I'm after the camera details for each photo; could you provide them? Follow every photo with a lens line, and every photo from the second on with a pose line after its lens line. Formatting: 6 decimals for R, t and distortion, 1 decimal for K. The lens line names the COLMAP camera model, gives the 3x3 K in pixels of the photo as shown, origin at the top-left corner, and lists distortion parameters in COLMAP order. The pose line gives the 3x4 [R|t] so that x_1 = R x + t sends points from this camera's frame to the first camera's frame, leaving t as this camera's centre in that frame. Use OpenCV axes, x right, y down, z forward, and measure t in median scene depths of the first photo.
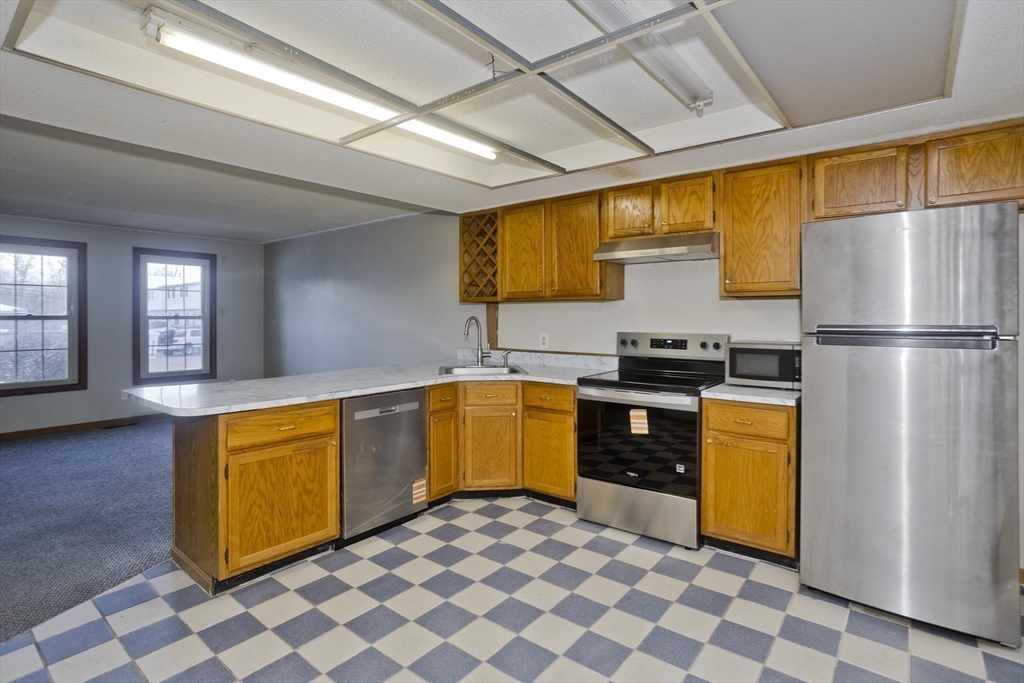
lens RADIAL K [[500.3, 0, 516.1], [0, 500.3, 321.4], [0, 0, 1]] dist [-0.052917, 0.038785]
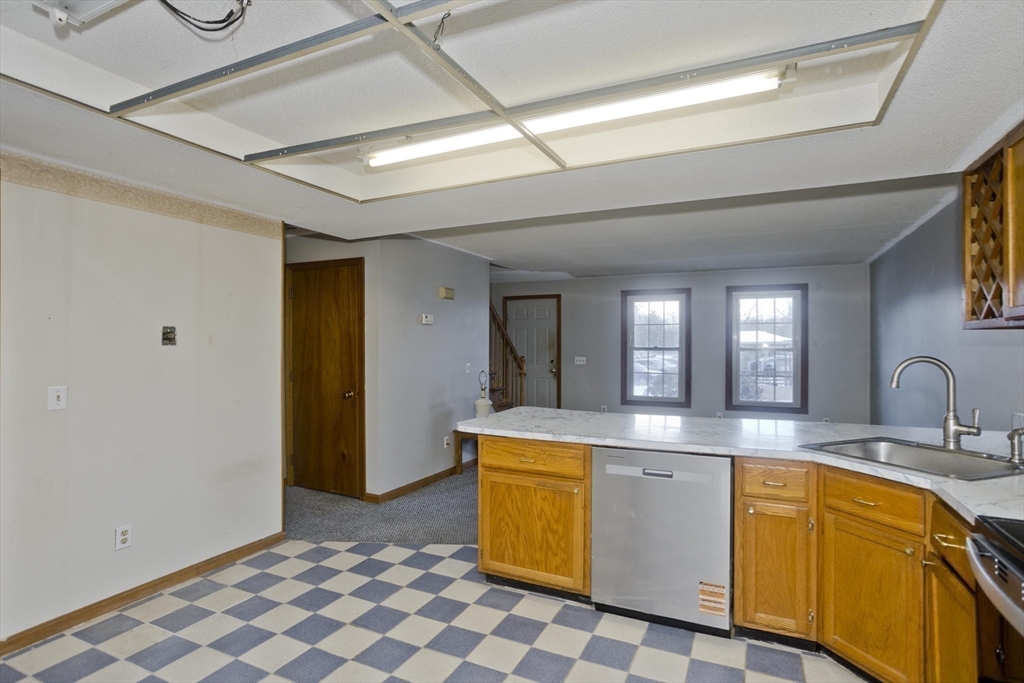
lens RADIAL K [[504.0, 0, 528.4], [0, 504.0, 344.9], [0, 0, 1]] dist [-0.050868, 0.030356]
pose [[0.243044, 0.000952, -0.970015, 0.454246], [-0.012528, 0.999919, -0.002157, -0.020731], [0.969934, 0.012676, 0.243036, 0.594285]]
